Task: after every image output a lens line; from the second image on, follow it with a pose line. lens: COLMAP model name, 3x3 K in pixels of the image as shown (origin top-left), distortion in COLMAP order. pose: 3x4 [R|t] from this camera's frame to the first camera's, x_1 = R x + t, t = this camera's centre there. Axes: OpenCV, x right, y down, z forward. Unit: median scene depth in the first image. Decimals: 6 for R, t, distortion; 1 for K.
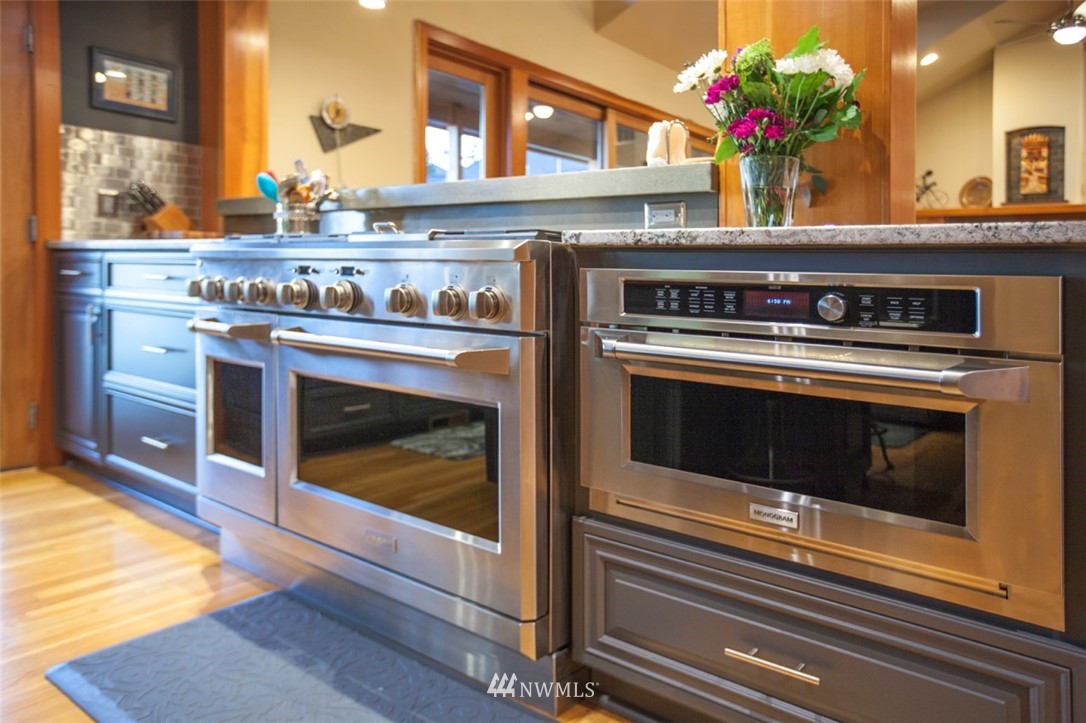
lens RADIAL K [[750.0, 0, 507.6], [0, 750.0, 280.9], [0, 0, 1]] dist [-0.009703, -0.005935]
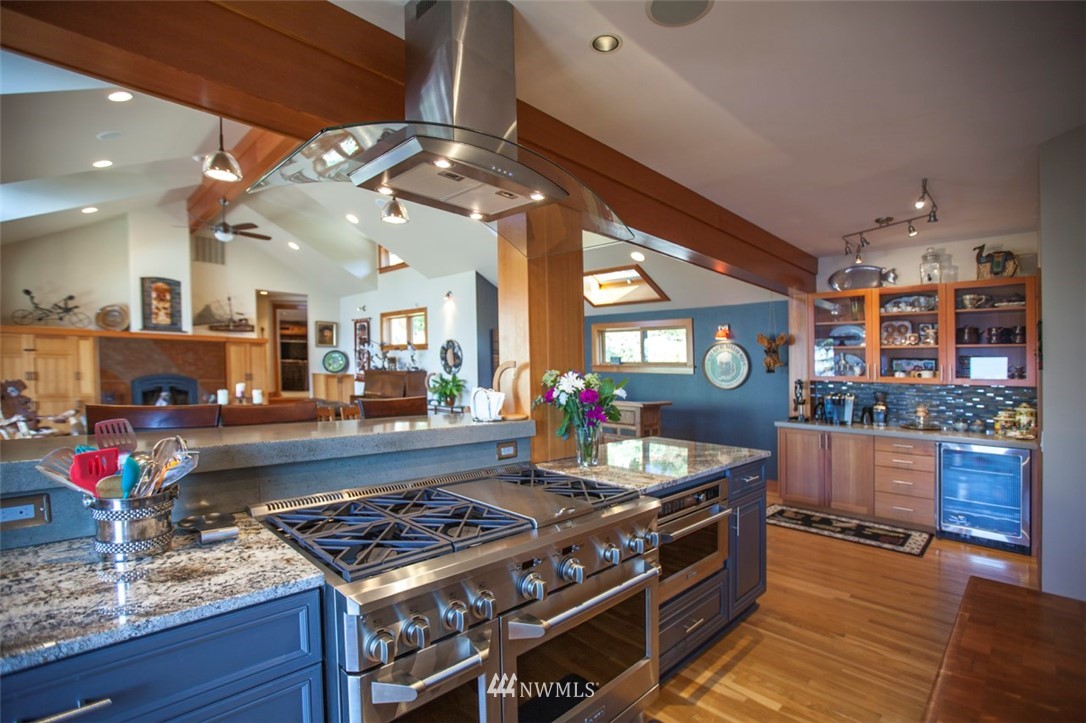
lens RADIAL K [[502.3, 0, 538.6], [0, 502.3, 371.9], [0, 0, 1]] dist [-0.033303, 0.005456]
pose [[0.092023, -0.025642, 0.995427, -0.184770], [-0.015200, 0.999516, 0.027153, -0.062792], [-0.995641, -0.017629, 0.091589, 0.185212]]
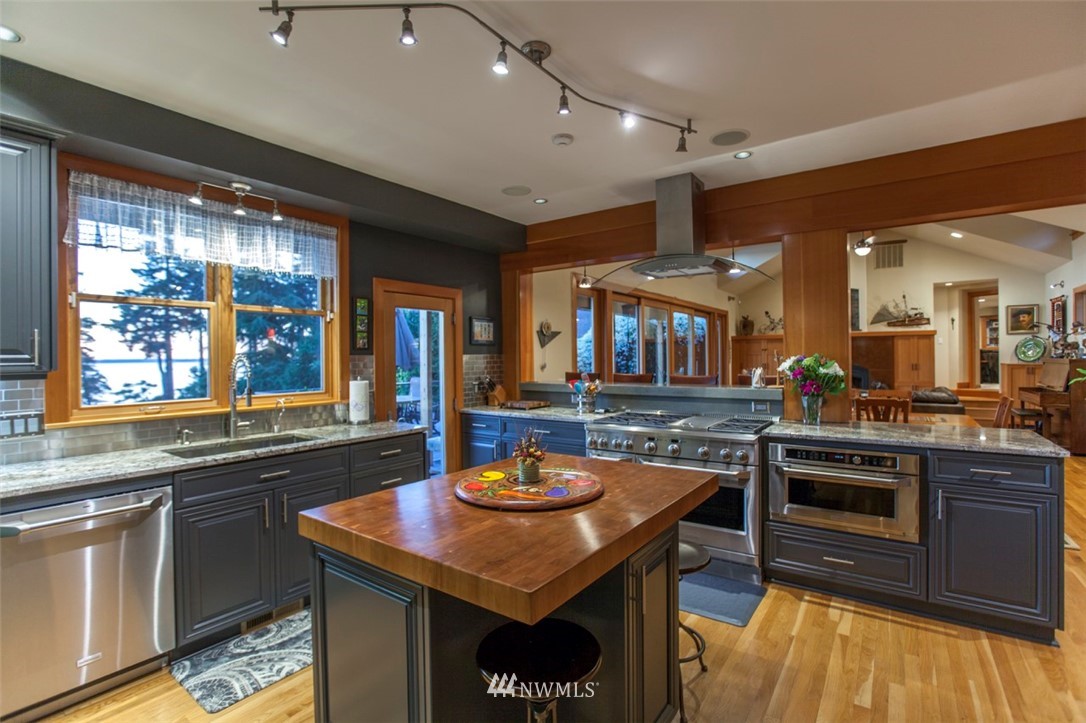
lens RADIAL K [[502.3, 0, 549.7], [0, 502.3, 361.1], [0, 0, 1]] dist [-0.033303, 0.005456]
pose [[0.994043, -0.029963, 0.104786, -0.153342], [0.029338, 0.999541, 0.007500, -0.060441], [-0.104963, -0.004381, 0.994466, -0.147356]]
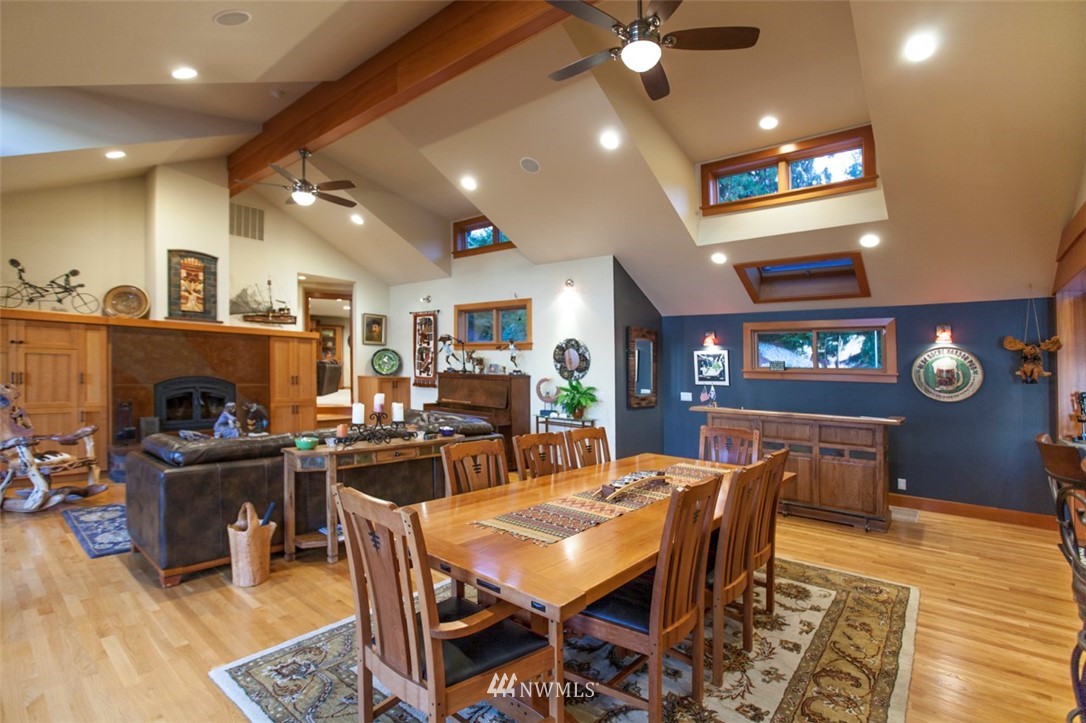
lens RADIAL K [[502.3, 0, 542.1], [0, 502.3, 354.5], [0, 0, 1]] dist [-0.033303, 0.005456]
pose [[-0.011549, 0.011486, 0.999867, -0.039932], [-0.026813, 0.999571, -0.011792, -0.059246], [-0.999574, -0.026946, -0.011236, 0.491001]]
